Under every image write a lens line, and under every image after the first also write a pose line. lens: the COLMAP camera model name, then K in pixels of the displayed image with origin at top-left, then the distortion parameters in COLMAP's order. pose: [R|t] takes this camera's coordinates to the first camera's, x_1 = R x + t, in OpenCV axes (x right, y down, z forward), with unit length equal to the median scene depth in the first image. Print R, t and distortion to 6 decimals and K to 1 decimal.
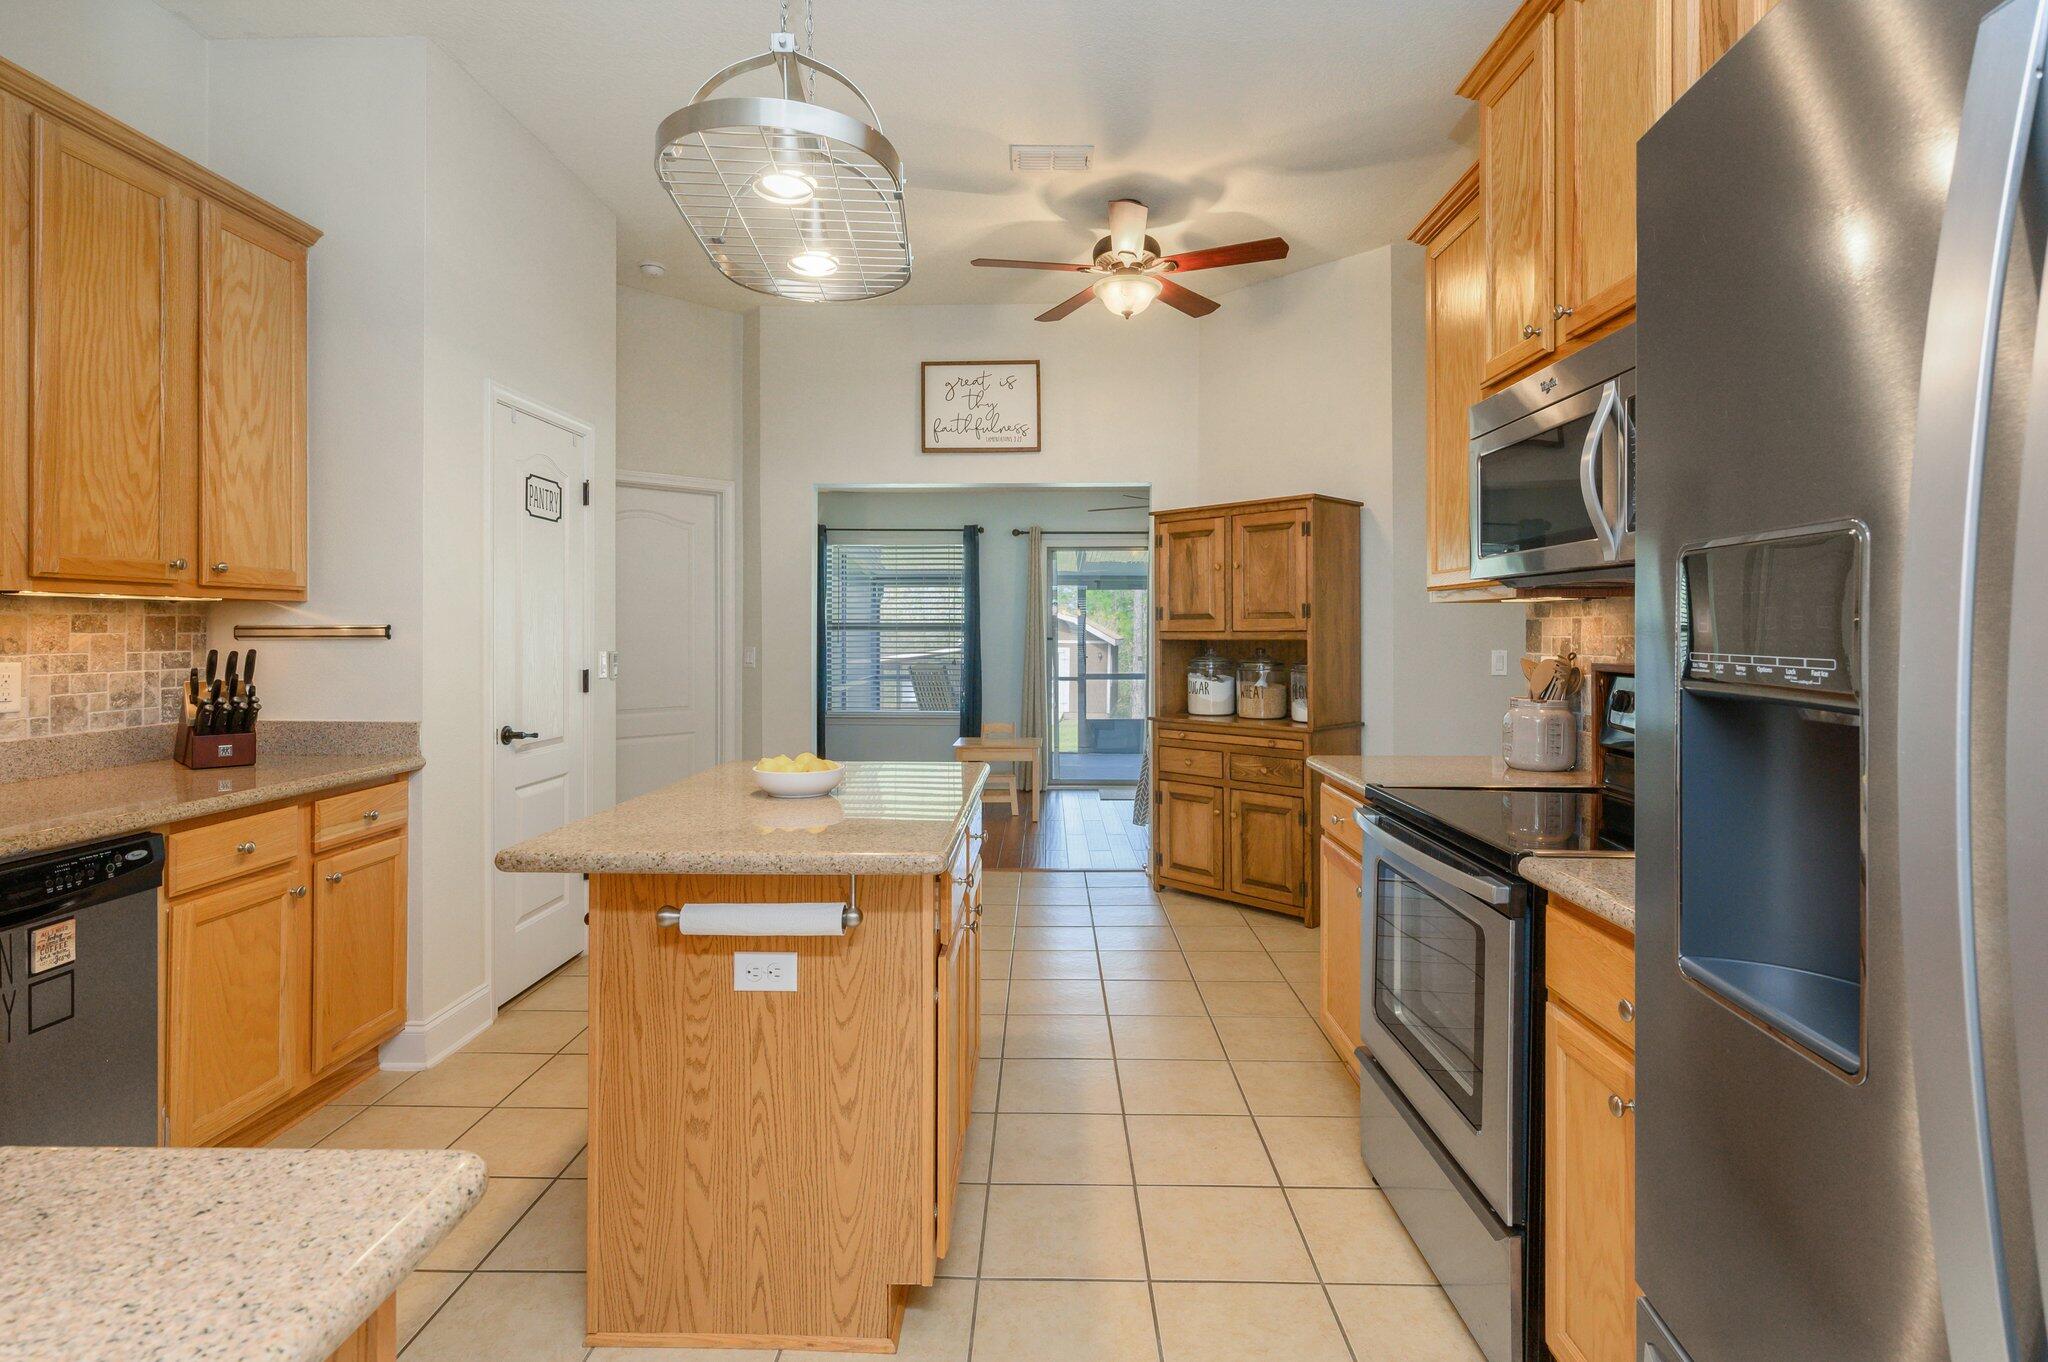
lens RADIAL K [[993.7, 0, 1026.8], [0, 993.7, 633.7], [0, 0, 1]] dist [0.004402, -0.000156]
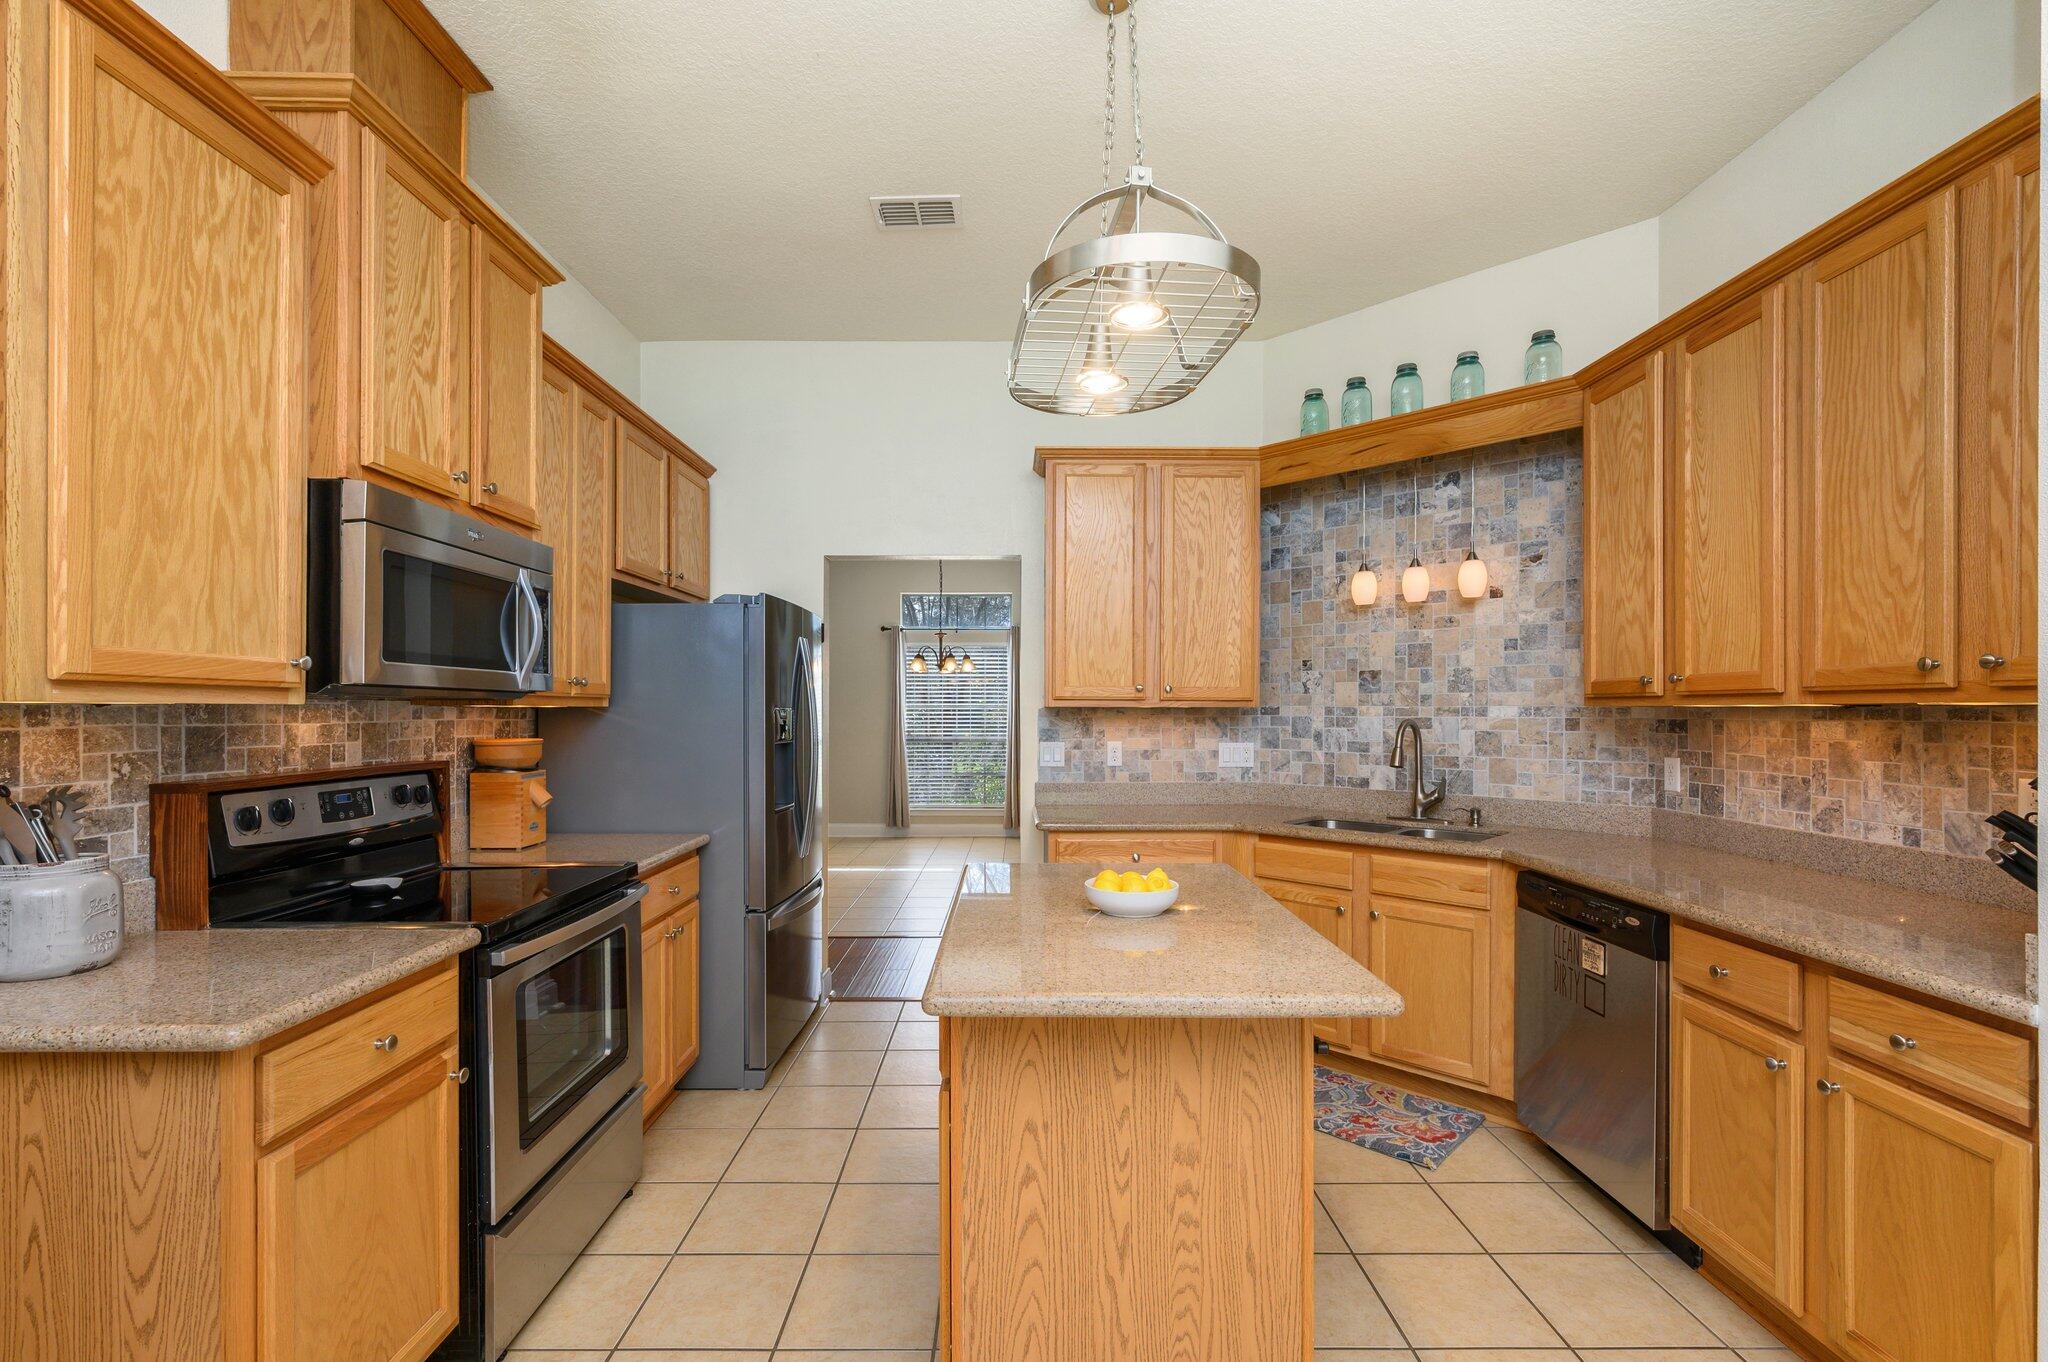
lens RADIAL K [[930.6, 0, 1024.9], [0, 930.6, 688.7], [0, 0, 1]] dist [0.001652, 0.000350]
pose [[-0.999637, -0.001477, -0.026908, -0.085977], [-0.000954, 0.999810, -0.019450, -0.031269], [0.026932, -0.019418, -0.999449, 1.606003]]
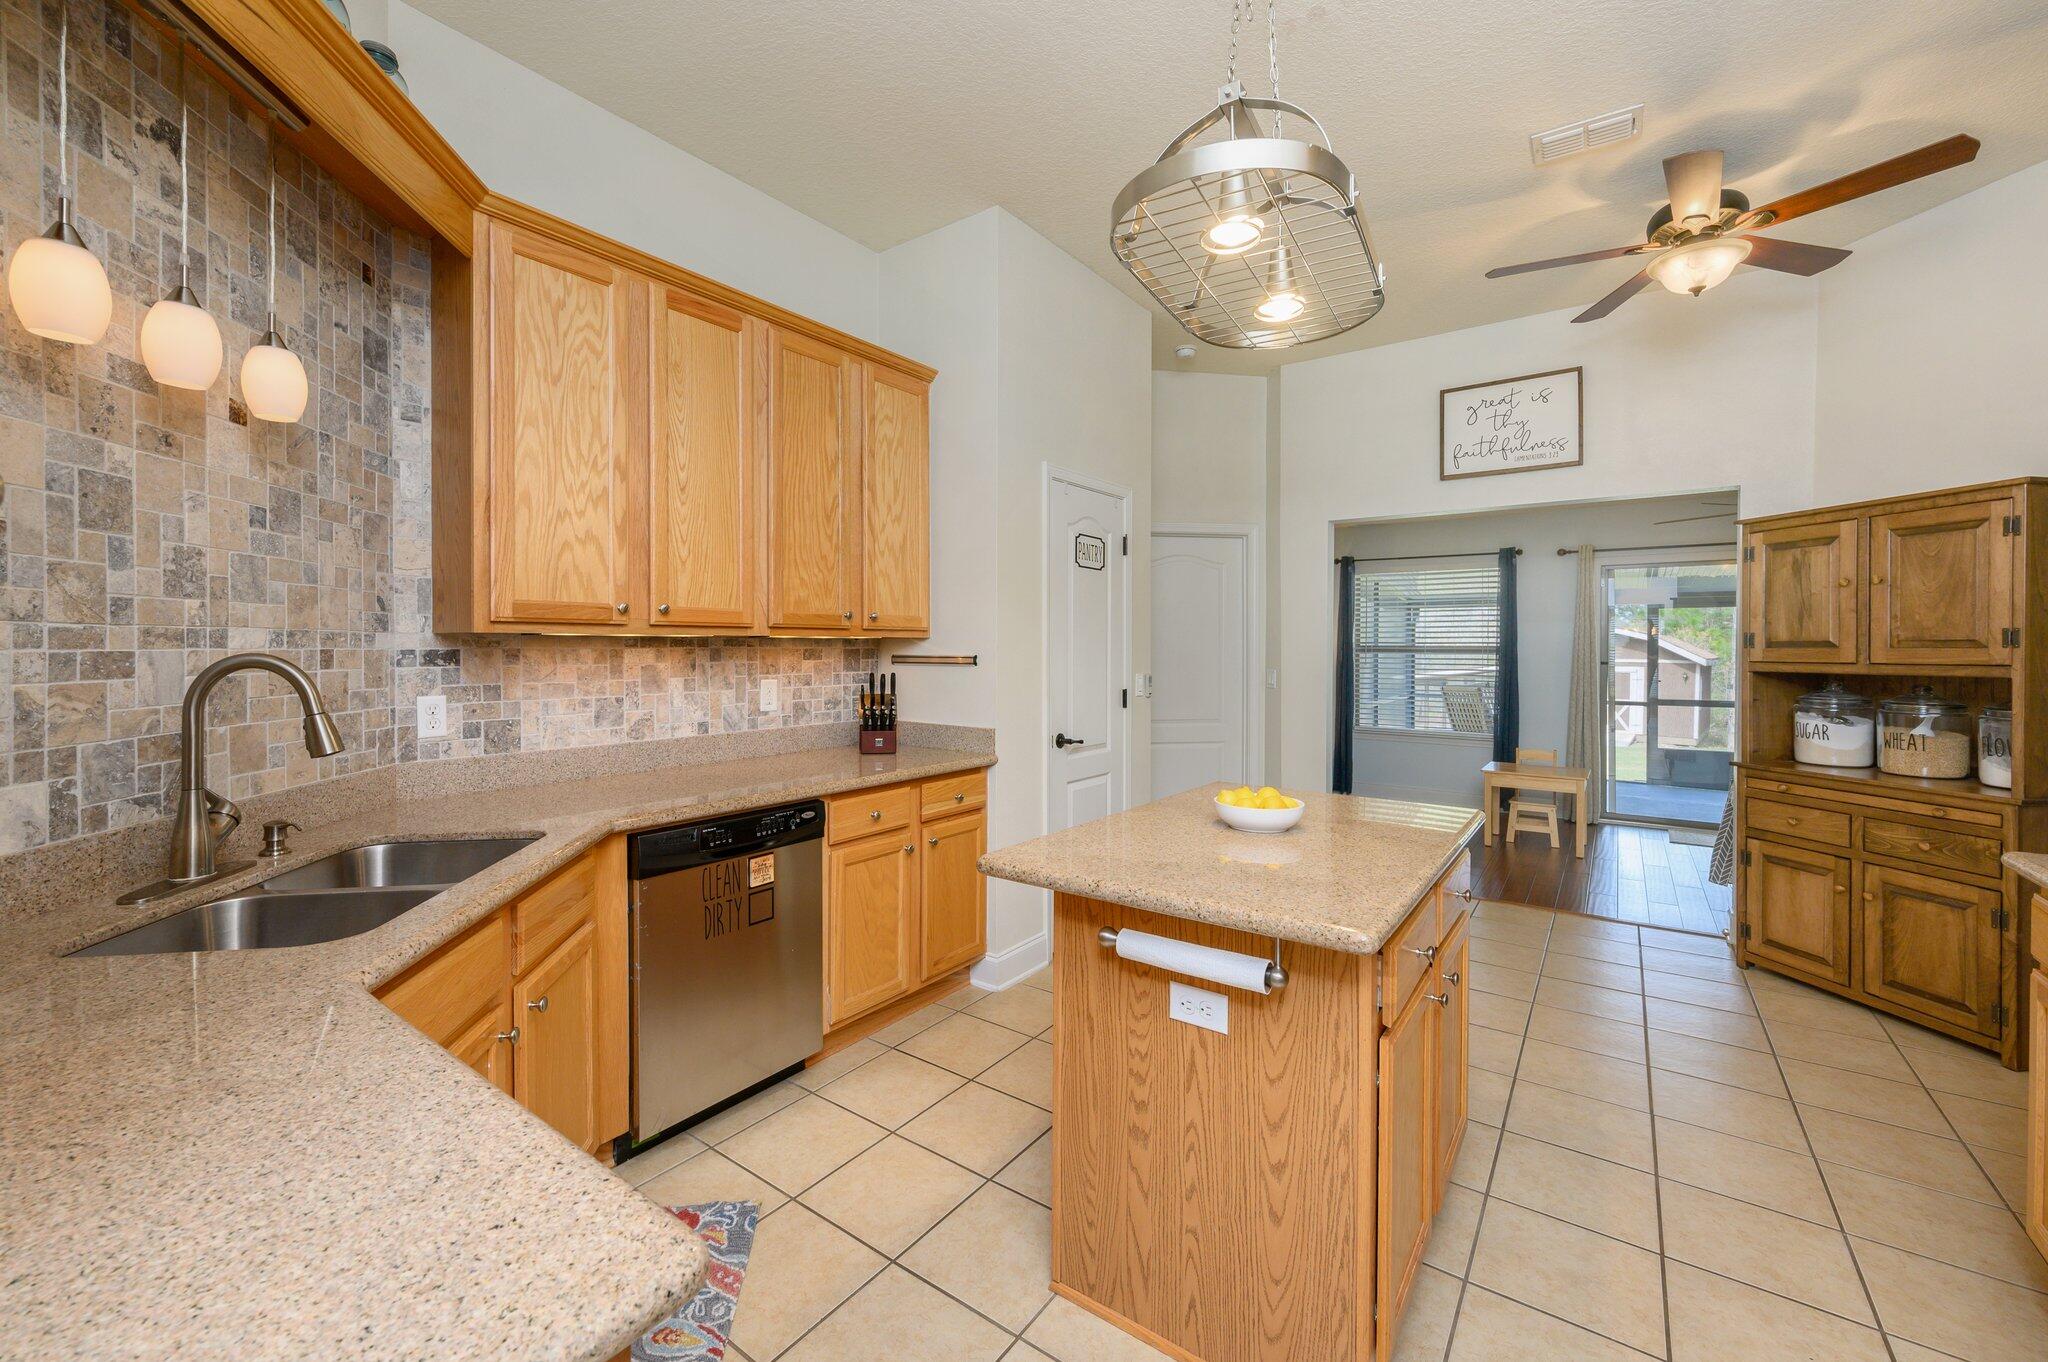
lens RADIAL K [[821.7, 0, 1025.7], [0, 821.7, 654.8], [0, 0, 1]] dist [0.000587, 0.000148]
pose [[0.821337, 0.008218, -0.570384, 0.048770], [-0.003989, 0.999955, 0.008663, -0.020588], [0.570429, -0.004839, 0.821333, 0.139108]]
